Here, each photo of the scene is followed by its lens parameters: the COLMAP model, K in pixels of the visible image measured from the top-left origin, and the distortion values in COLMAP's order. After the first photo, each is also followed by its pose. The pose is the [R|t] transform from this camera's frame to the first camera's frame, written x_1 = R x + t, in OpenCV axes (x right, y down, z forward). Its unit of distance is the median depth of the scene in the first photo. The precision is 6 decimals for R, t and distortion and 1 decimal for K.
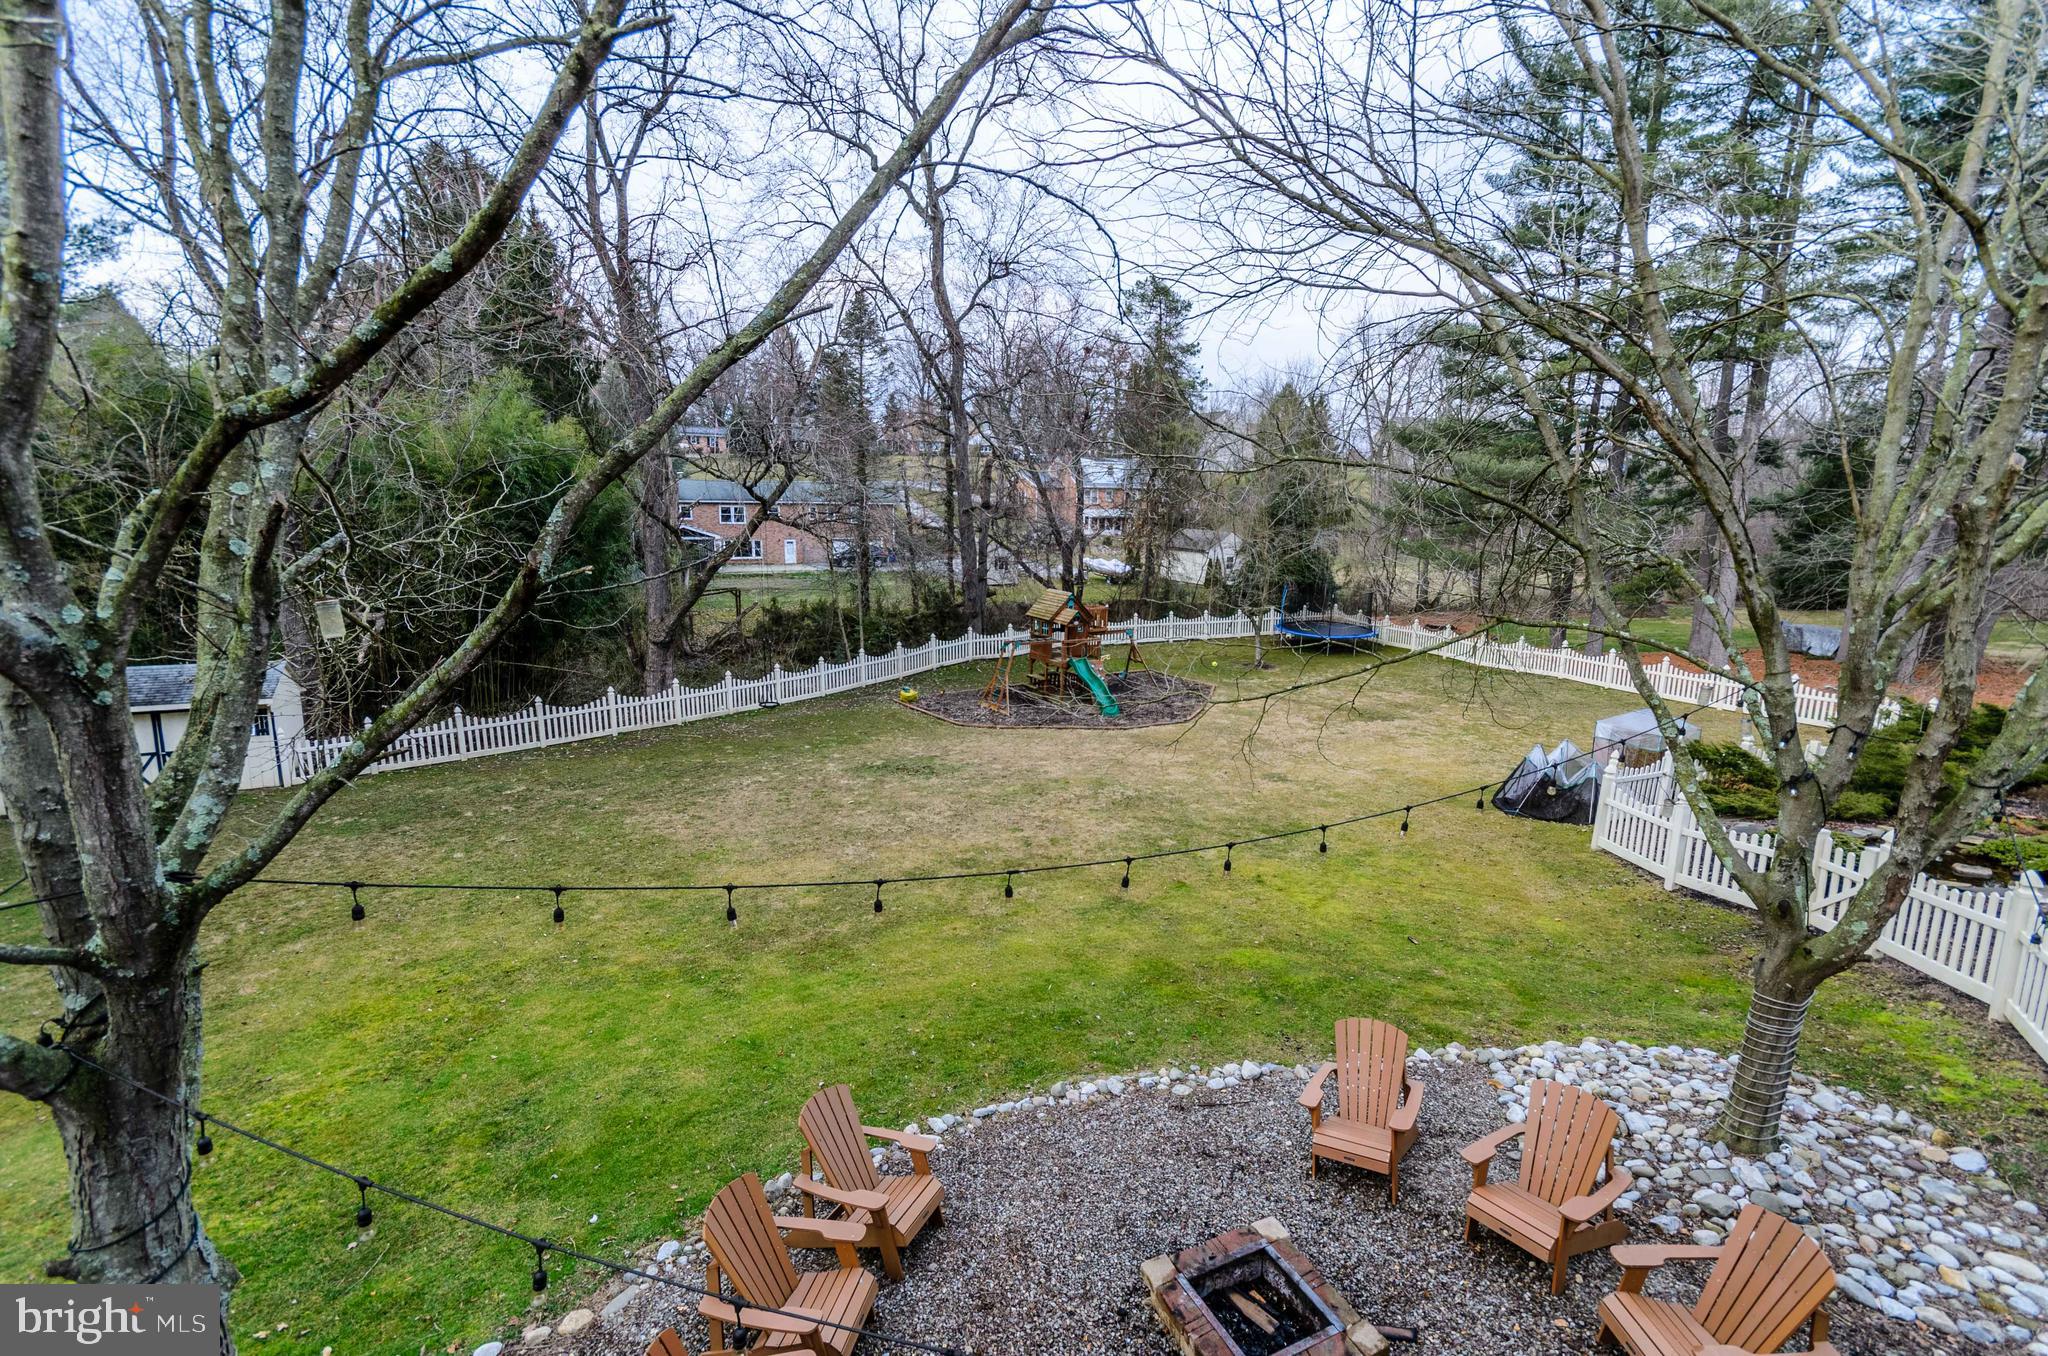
lens RADIAL K [[888.4, 0, 1023.3], [0, 888.4, 678.0], [0, 0, 1]] dist [0.000144, -0.000007]
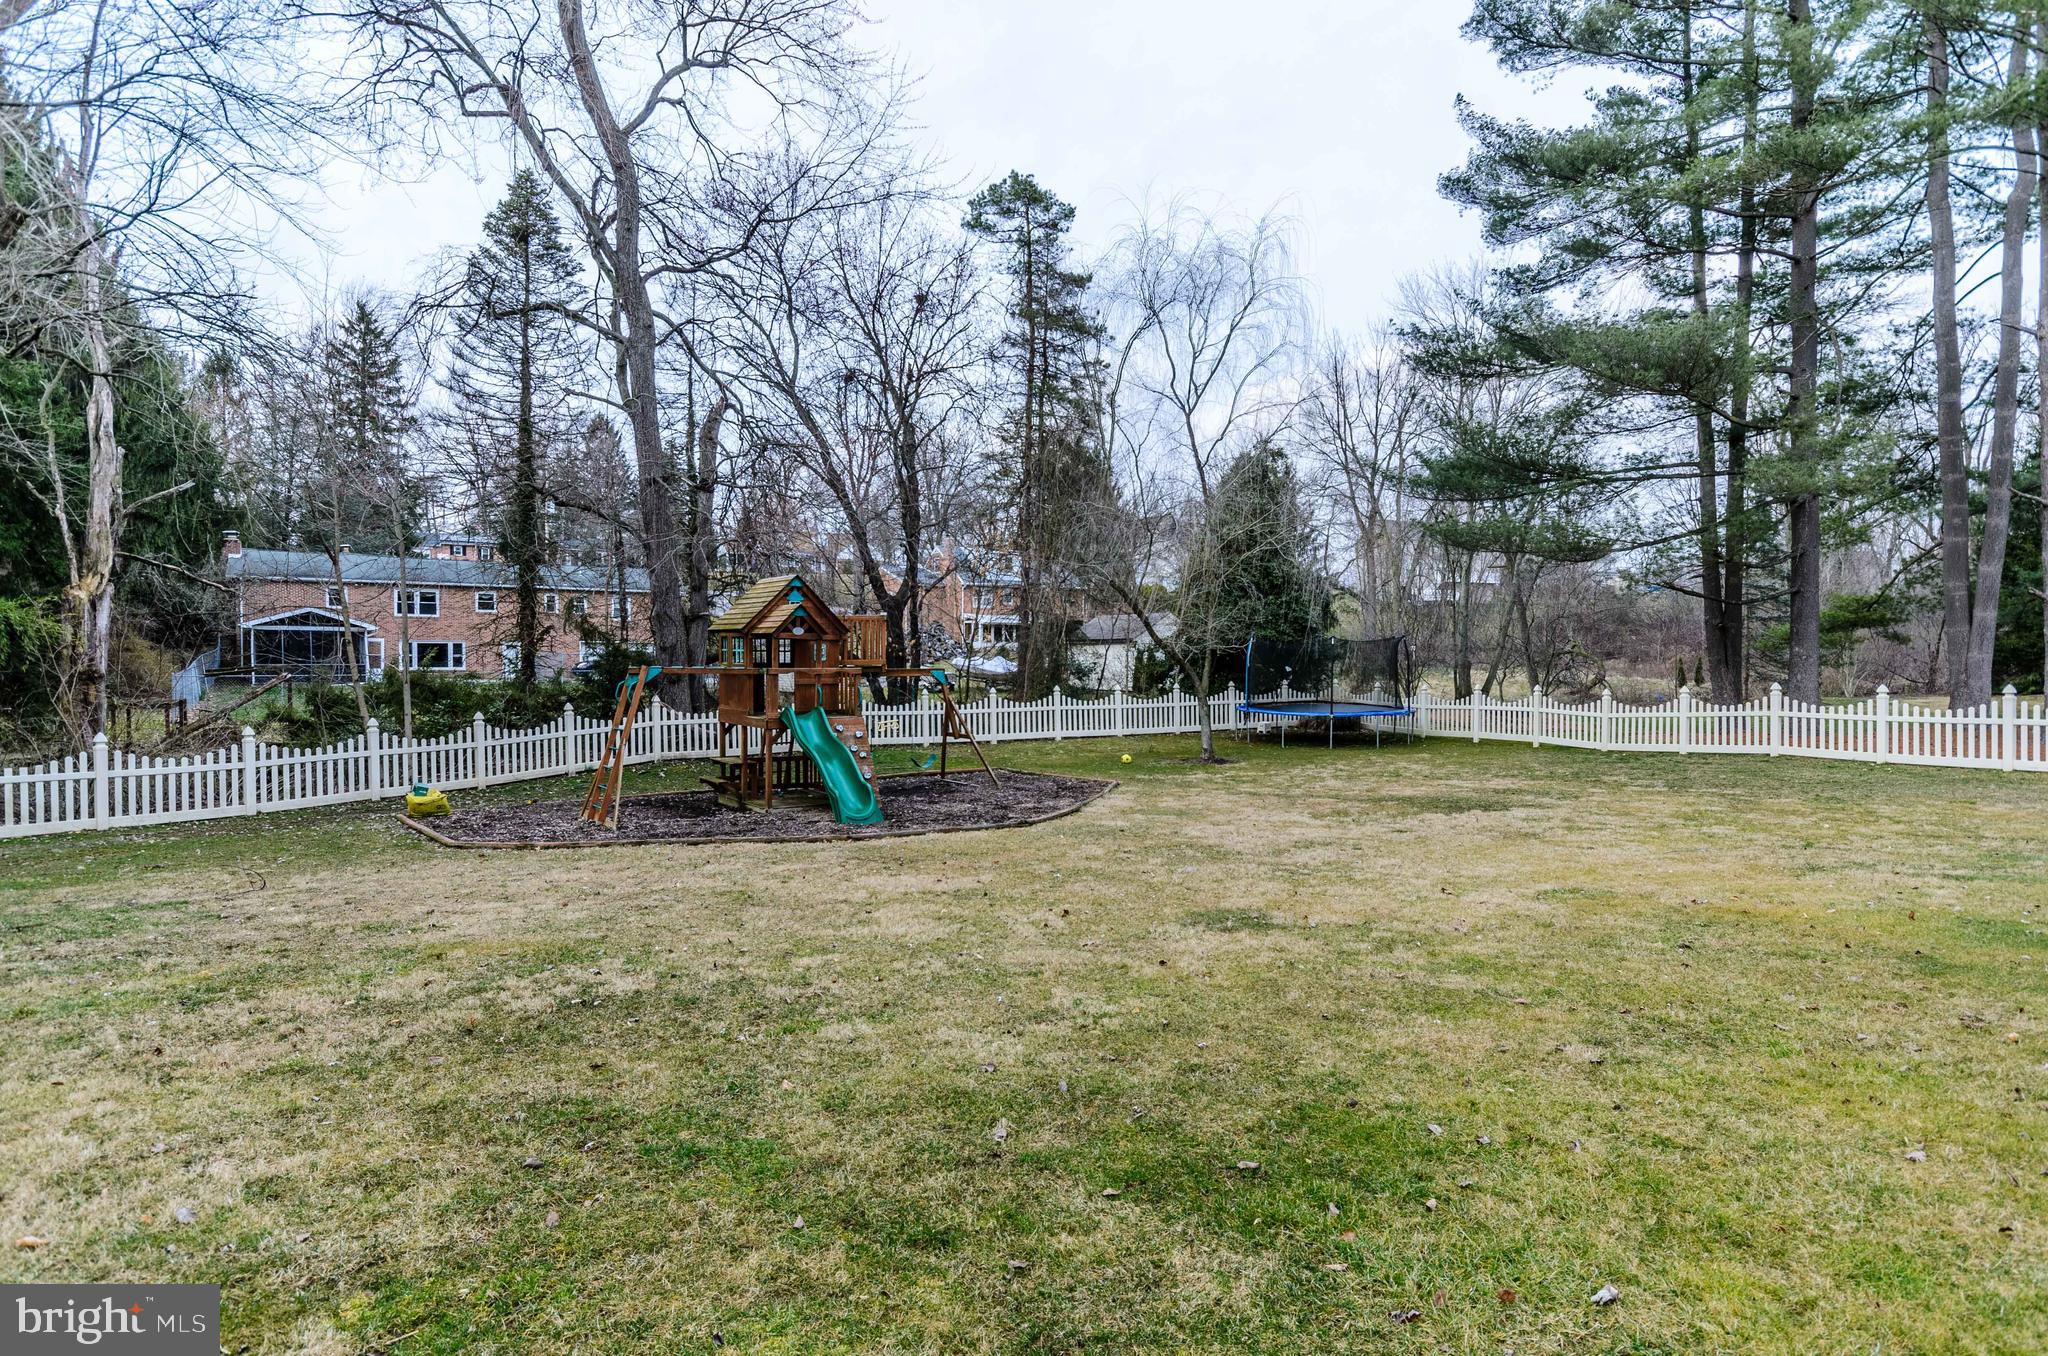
lens RADIAL K [[1093.5, 0, 1024.6], [0, 1093.5, 674.8], [0, 0, 1]] dist [-0.000892, 0.000053]
pose [[0.996956, -0.013670, 0.076759, 0.090401], [0.027598, 0.982641, -0.183454, 0.045786], [-0.072919, 0.185014, 0.980027, 0.303728]]
